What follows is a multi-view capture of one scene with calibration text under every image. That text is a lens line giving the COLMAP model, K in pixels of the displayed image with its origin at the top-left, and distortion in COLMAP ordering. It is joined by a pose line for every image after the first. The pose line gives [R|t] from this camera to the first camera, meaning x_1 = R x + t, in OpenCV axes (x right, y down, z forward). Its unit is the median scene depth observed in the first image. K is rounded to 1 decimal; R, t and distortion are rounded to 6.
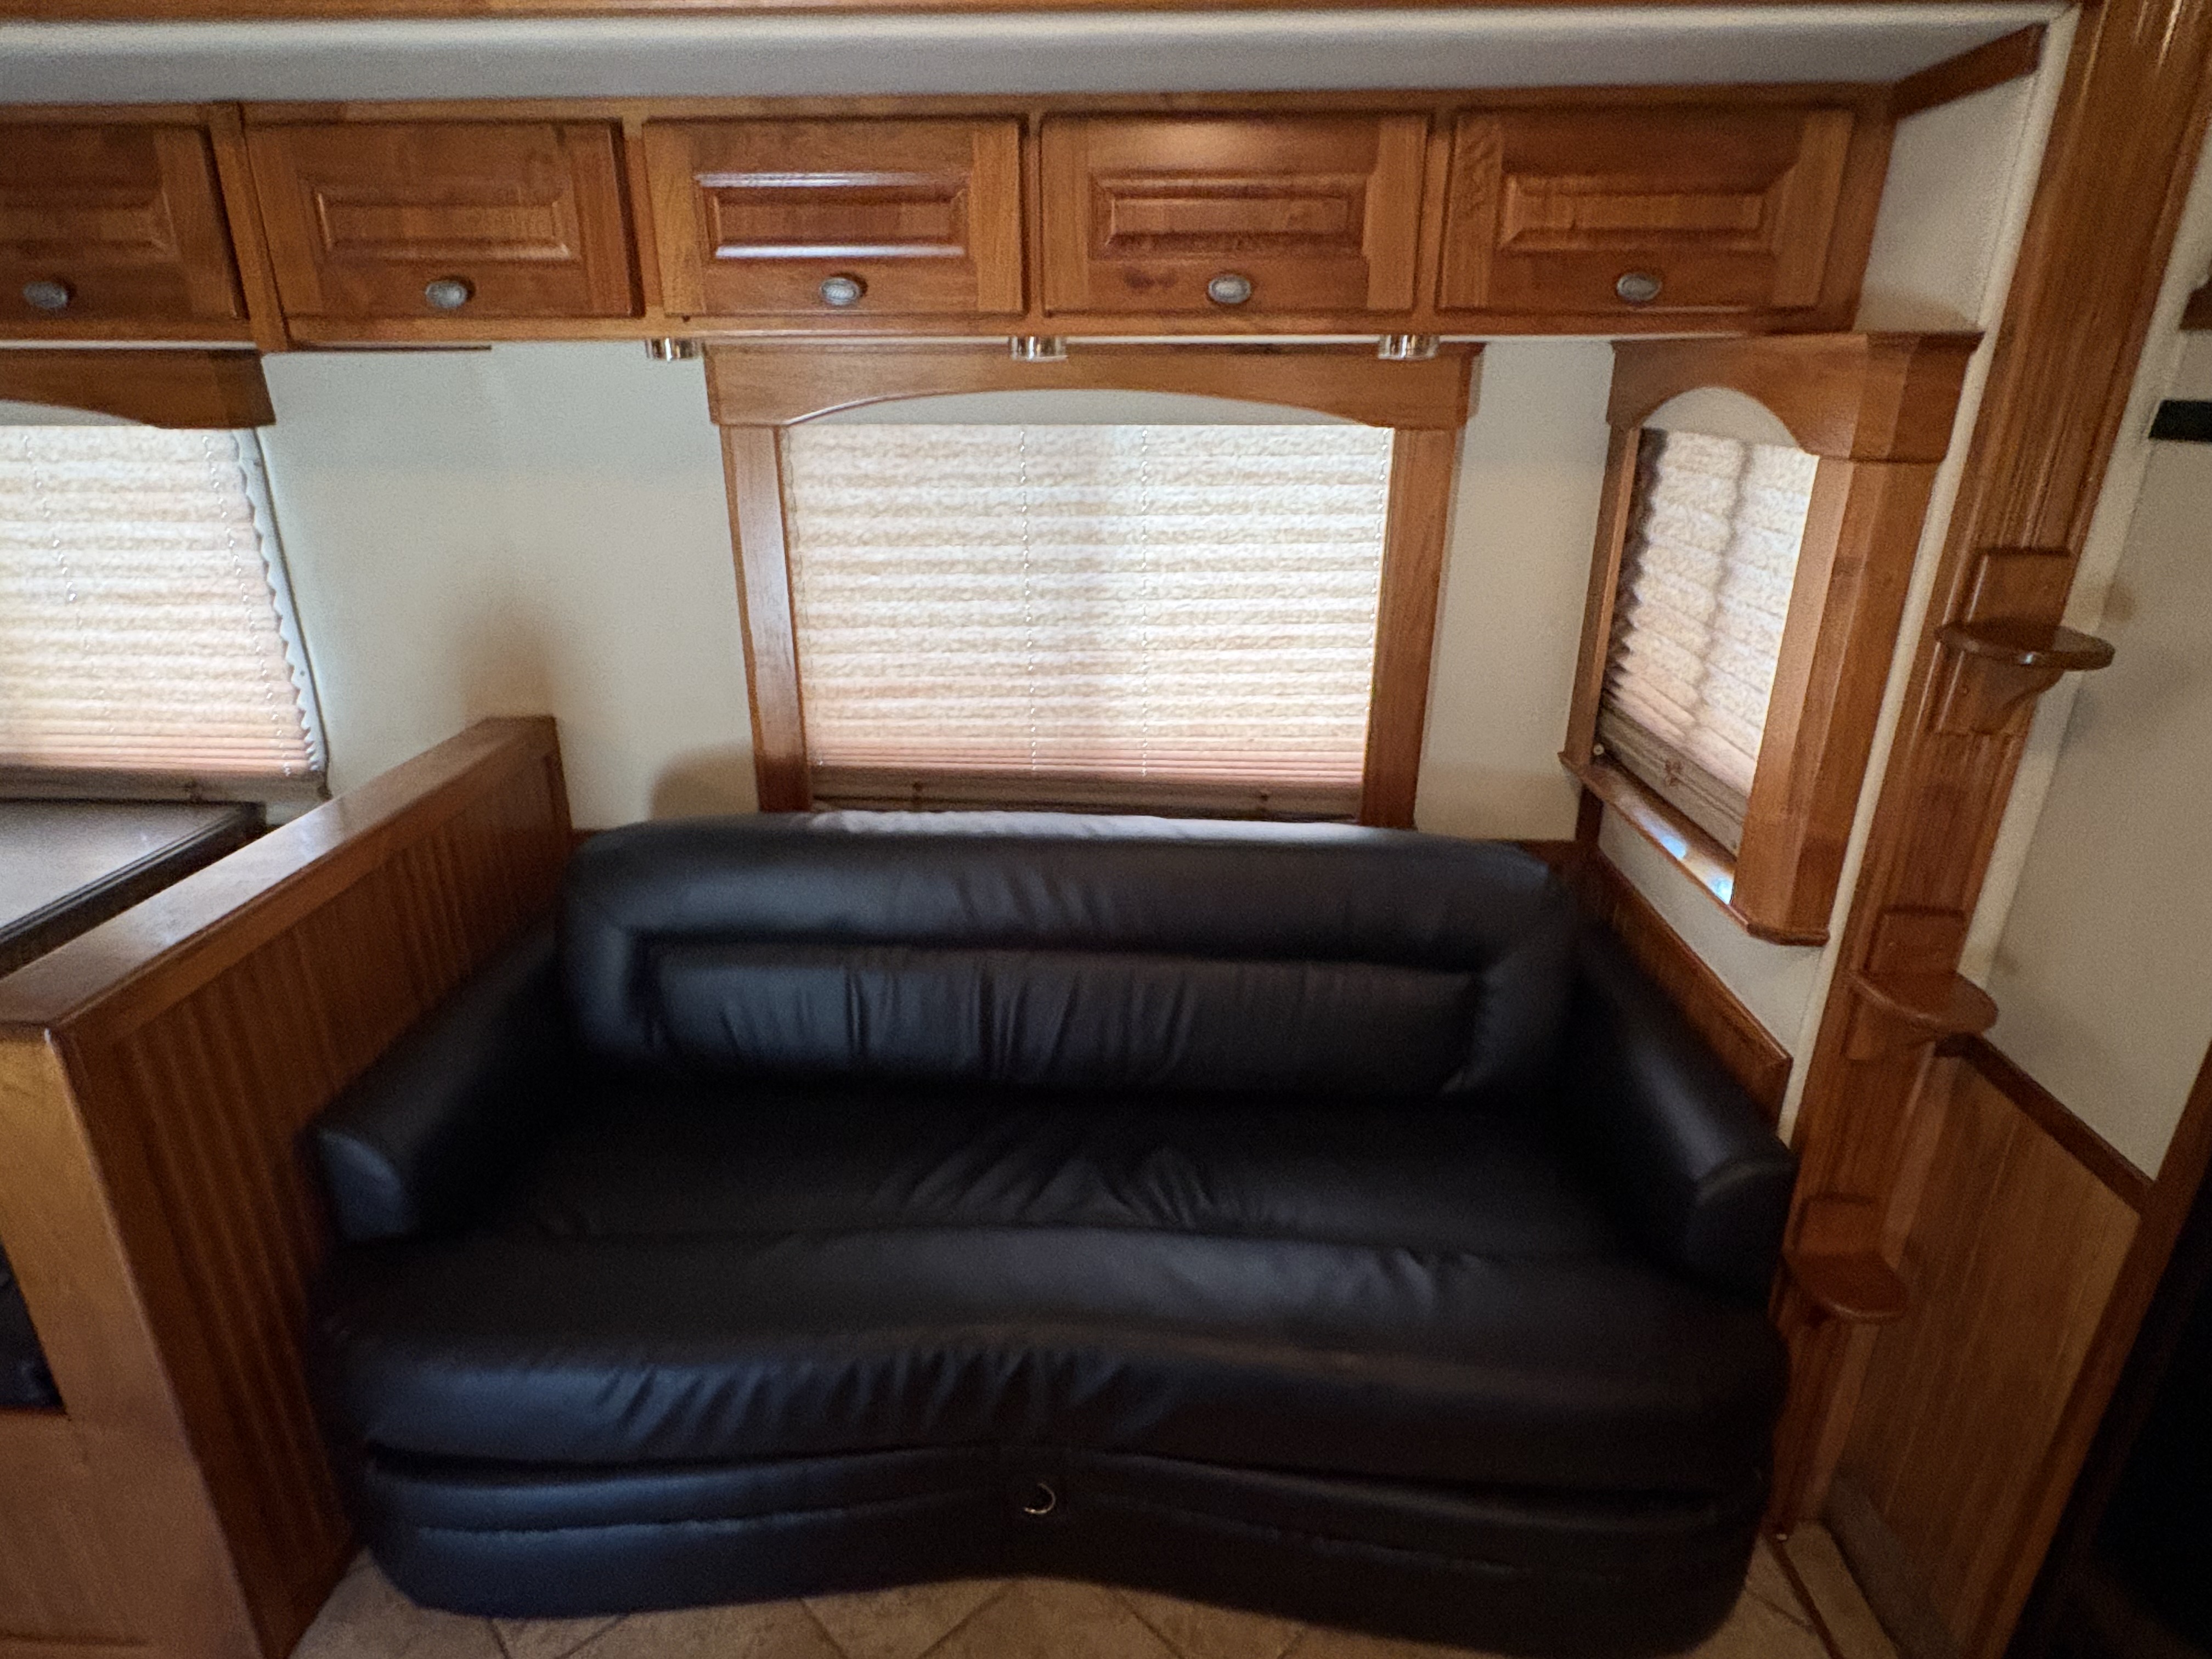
lens RADIAL K [[1215.2, 0, 1106.0], [0, 1215.2, 829.5], [0, 0, 1]] dist [-0.002566, 0.001081]
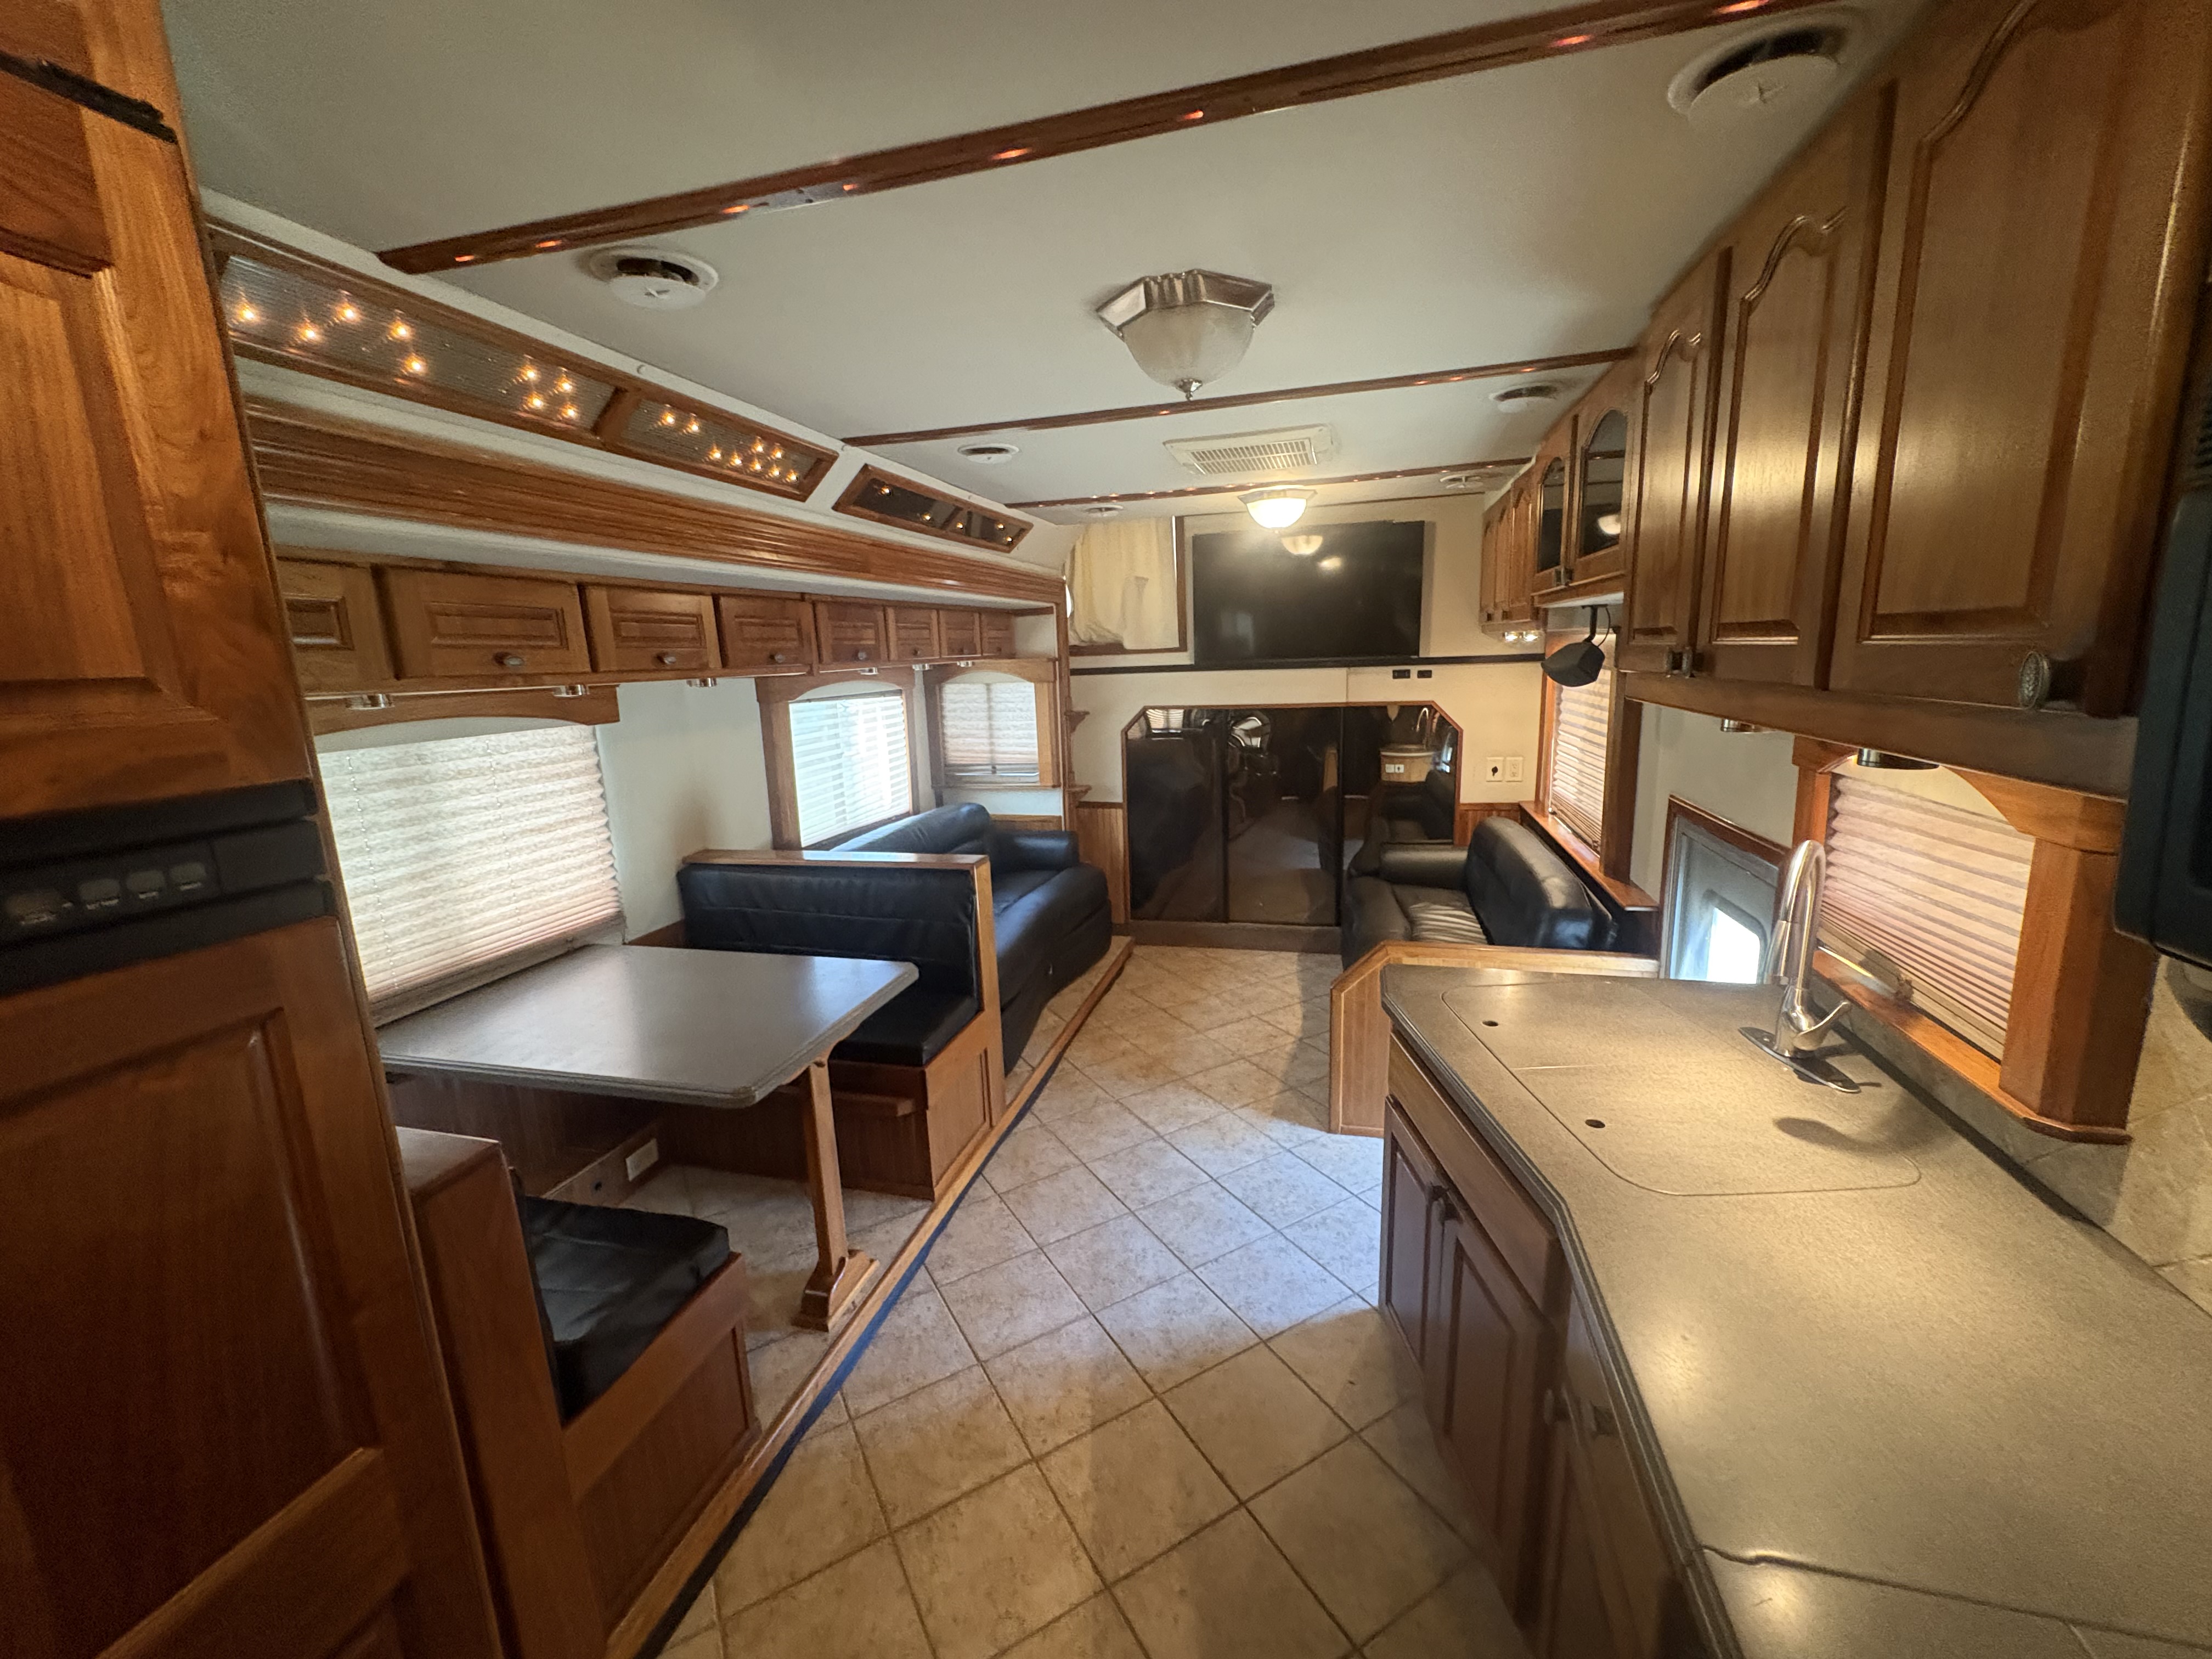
lens RADIAL K [[882.3, 0, 1106.0], [0, 882.3, 829.5], [0, 0, 1]] dist [-0.000175, -0.000041]
pose [[0.224906, -0.204511, 0.952677, -1.802203], [0.387047, 0.916031, 0.105271, -0.020291], [-0.894210, 0.345054, 0.285176, -0.028030]]
